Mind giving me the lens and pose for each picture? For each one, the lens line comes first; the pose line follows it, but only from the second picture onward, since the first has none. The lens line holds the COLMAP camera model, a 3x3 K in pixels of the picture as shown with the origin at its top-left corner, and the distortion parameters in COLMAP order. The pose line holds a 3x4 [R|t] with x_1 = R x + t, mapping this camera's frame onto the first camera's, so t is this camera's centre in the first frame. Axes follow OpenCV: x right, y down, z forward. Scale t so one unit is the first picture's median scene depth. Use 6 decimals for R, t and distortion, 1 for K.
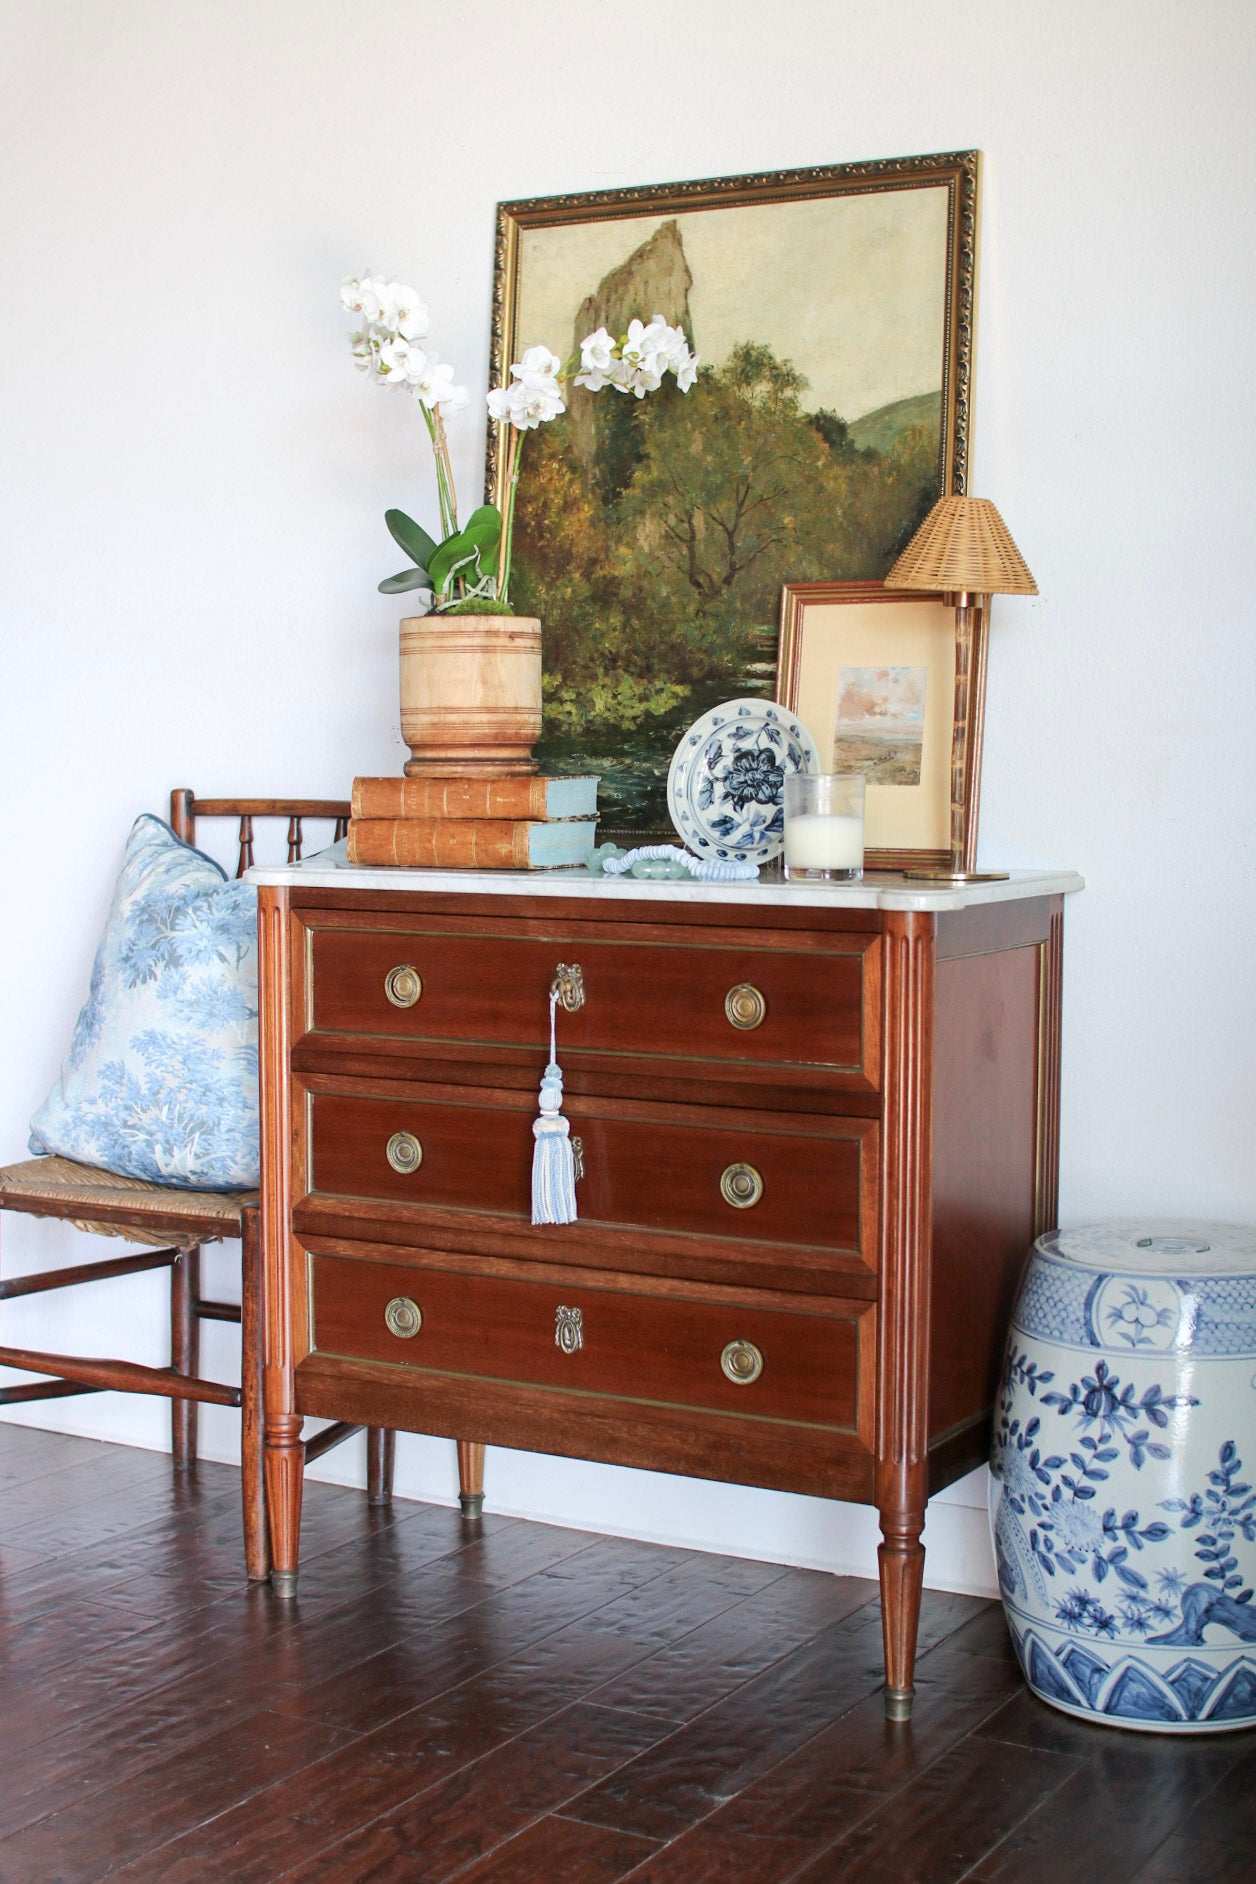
lens RADIAL K [[2663.0, 0, 628.0], [0, 2663.0, 942.0], [0, 0, 1]] dist [-0.173494, 0.179886]
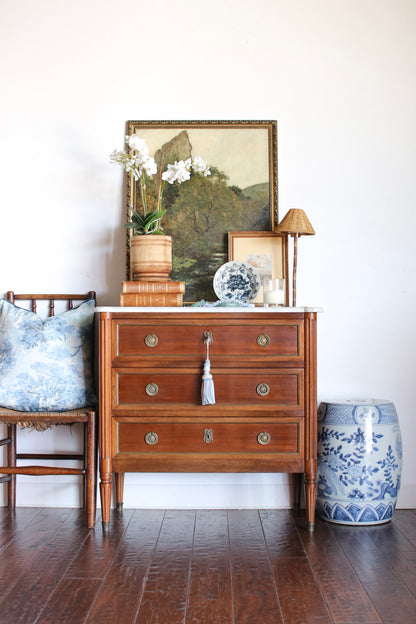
lens RADIAL K [[870.4, 0, 208.0], [0, 870.4, 312.0], [0, 0, 1]] dist [-0.185949, 0.273100]
pose [[0.870492, 0.006829, 0.492135, -0.567550], [0.040133, 0.995589, -0.084803, 0.077238], [-0.490543, 0.093571, 0.866379, -0.010852]]
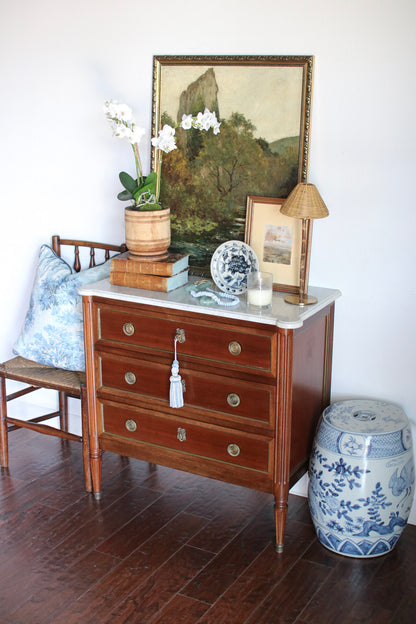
lens RADIAL K [[870.4, 0, 208.0], [0, 870.4, 312.0], [0, 0, 1]] dist [-0.185949, 0.273100]
pose [[0.999927, -0.006969, 0.009842, 0.001102], [0.004710, 0.976993, 0.213218, -0.224741], [-0.011102, -0.213157, 0.976955, -0.022416]]
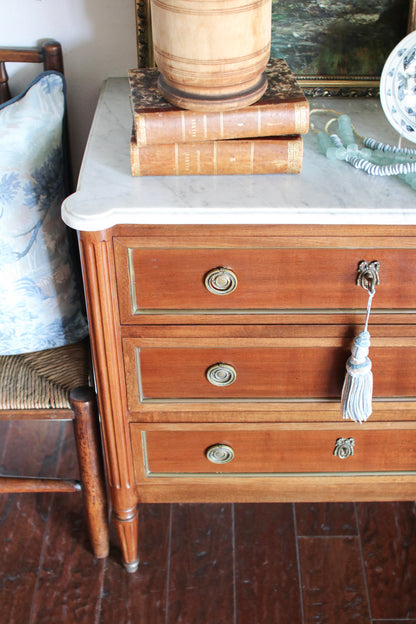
lens RADIAL K [[882.0, 0, 208.0], [0, 882.0, 312.0], [0, 0, 1]] dist [-0.173494, 0.179886]
pose [[0.868944, -0.319852, 0.377665, -0.256858], [0.044670, 0.810671, 0.583796, -0.223231], [-0.492890, -0.490416, 0.718715, 0.675839]]
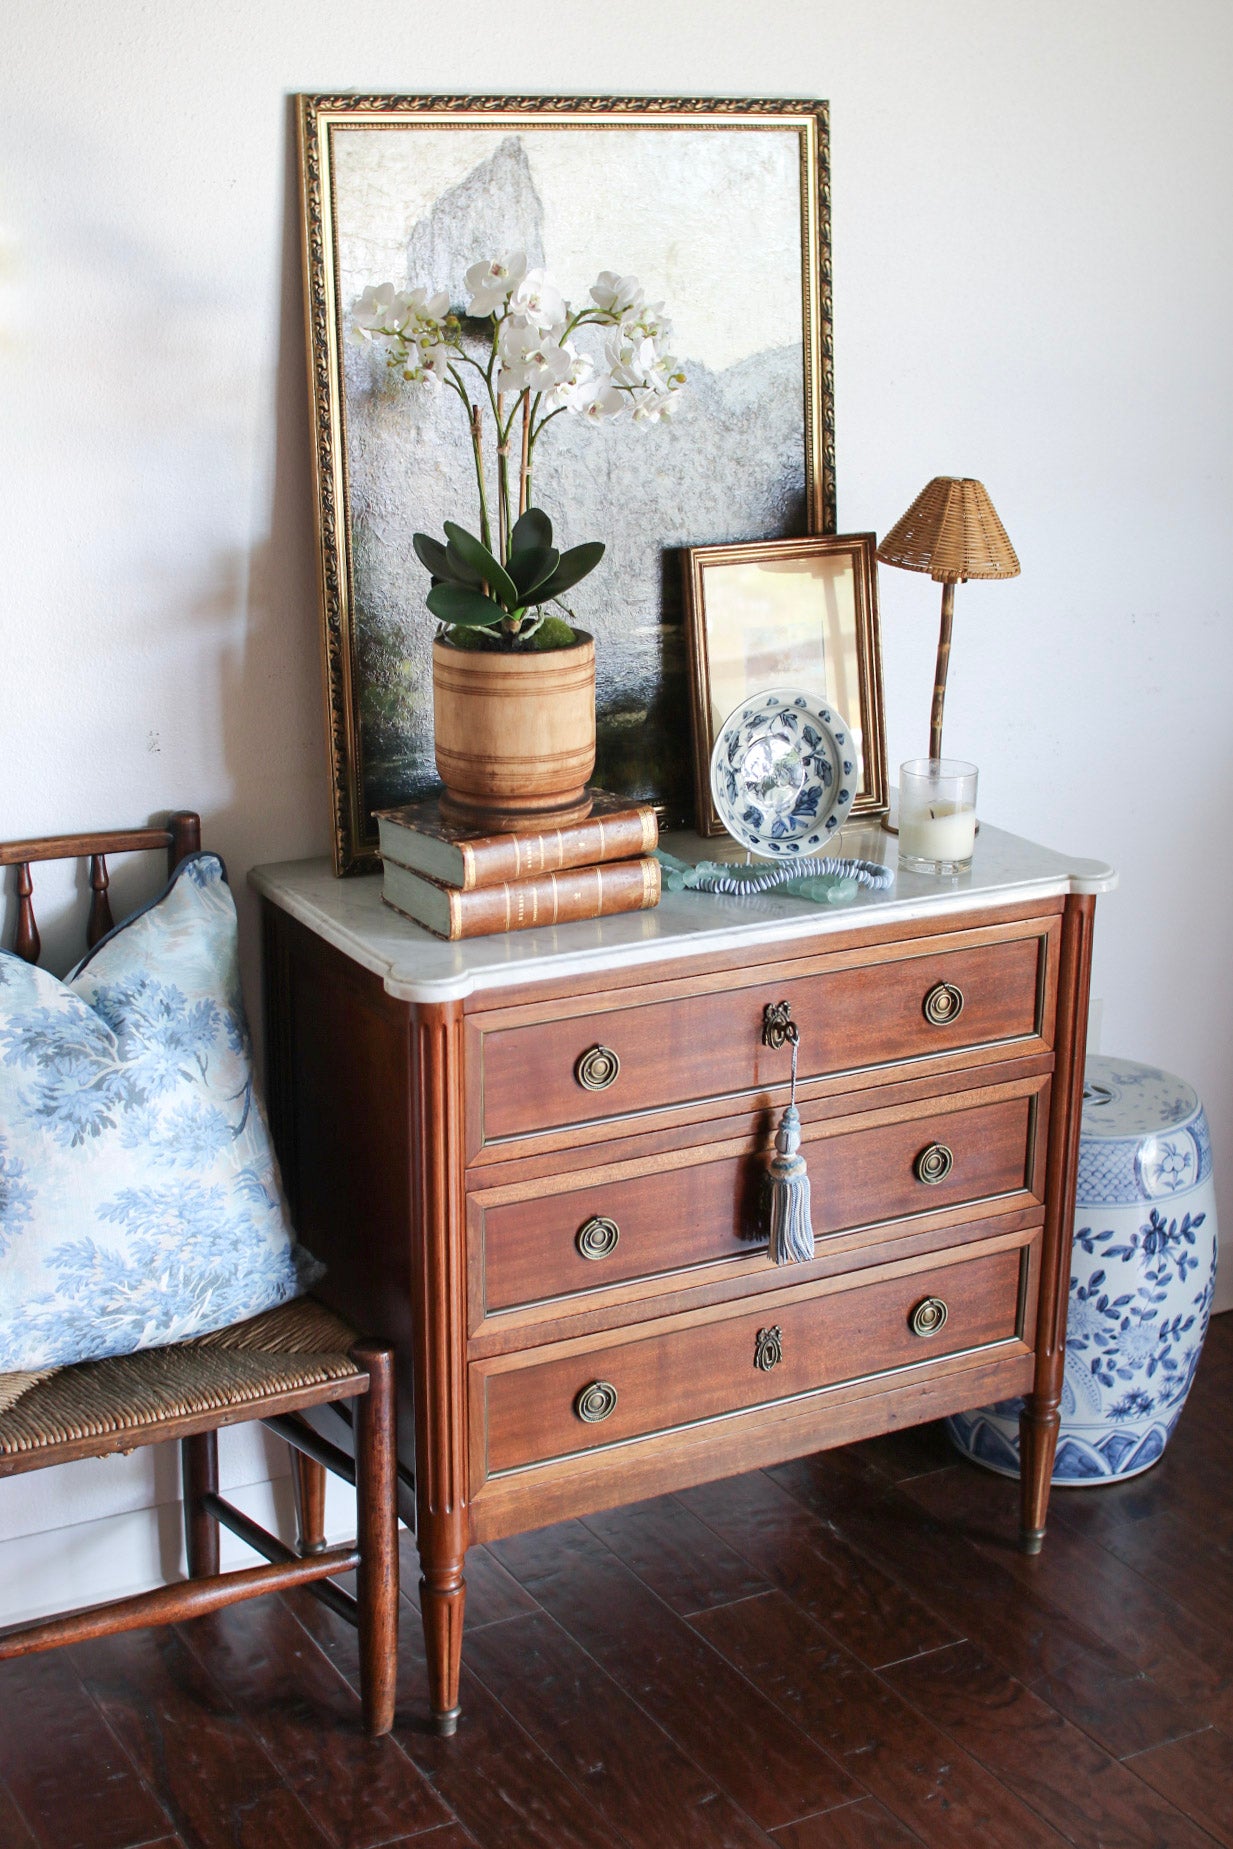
lens RADIAL K [[2679.2, 0, 614.0], [0, 2679.2, 895.9], [0, 0, 1]] dist [-0.175642, 0.203921]
pose [[0.515304, -0.246030, 0.820933, -0.807501], [0.055594, 0.965485, 0.254455, -0.268978], [-0.855203, -0.085483, 0.511196, 0.528787]]
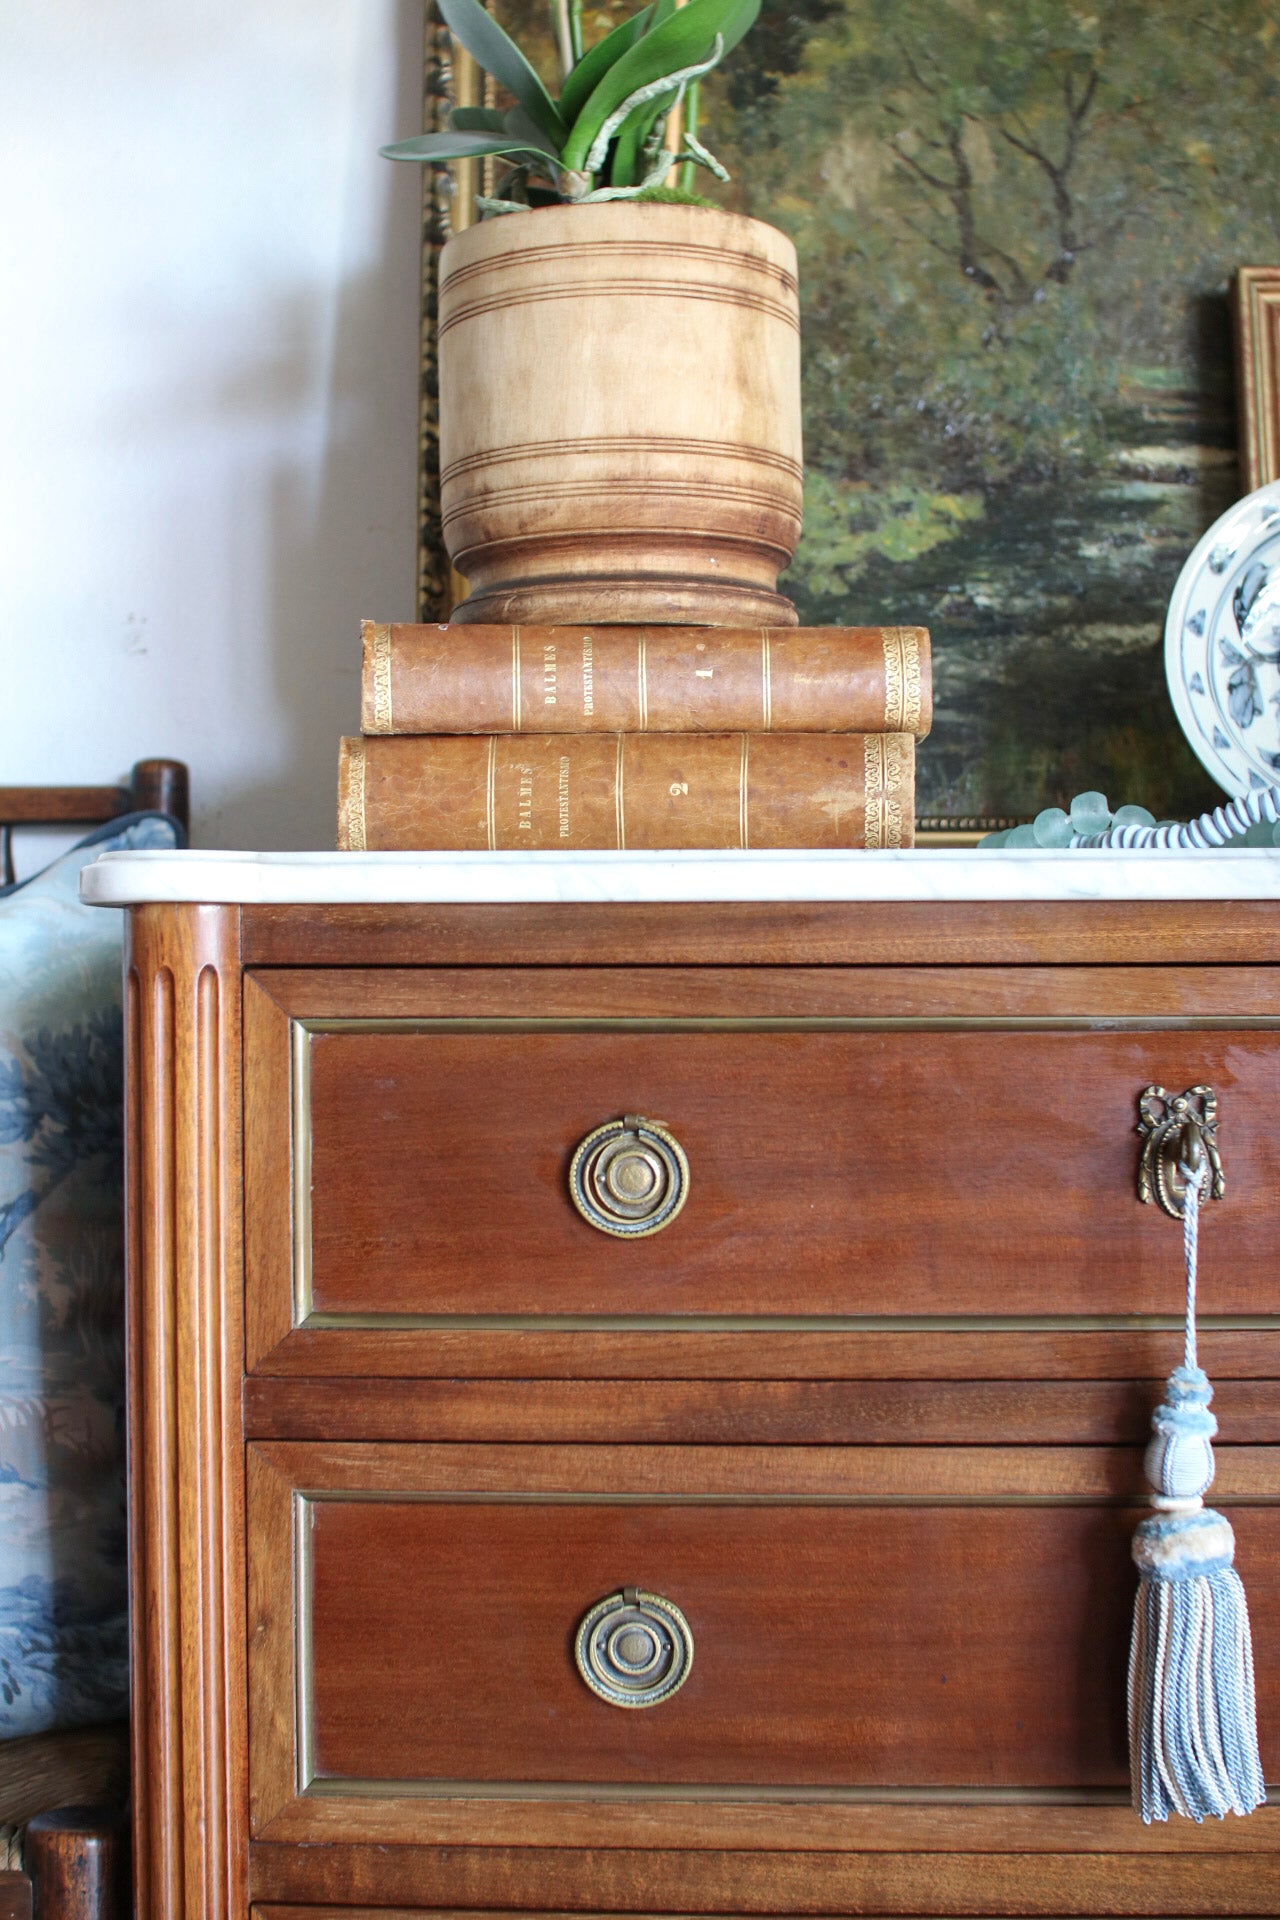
lens RADIAL K [[2678.1, 0, 640.0], [0, 2678.1, 960.0], [0, 0, 1]] dist [-0.185949, 0.273100]
pose [[0.896166, 0.004219, 0.443699, -0.238340], [0.039349, 0.995260, -0.088939, 0.019406], [-0.441971, 0.097163, 0.891752, 0.673349]]
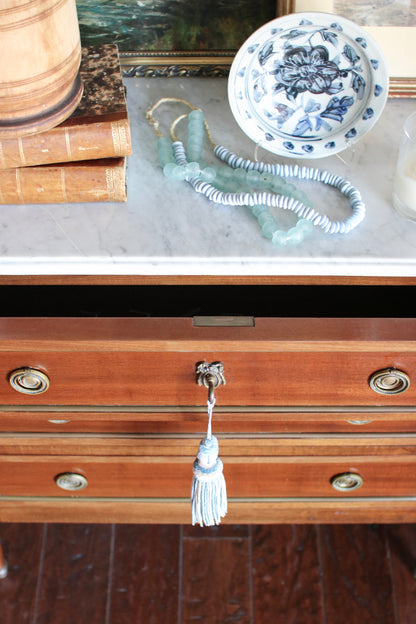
lens RADIAL K [[932.9, 0, 197.2], [0, 932.9, 327.8], [0, 0, 1]] dist [-0.191050, 0.240117]
pose [[0.871741, -0.384395, 0.303822, -0.143109], [0.047891, 0.683964, 0.727942, -0.261064], [-0.487621, -0.620027, 0.614649, 0.719879]]
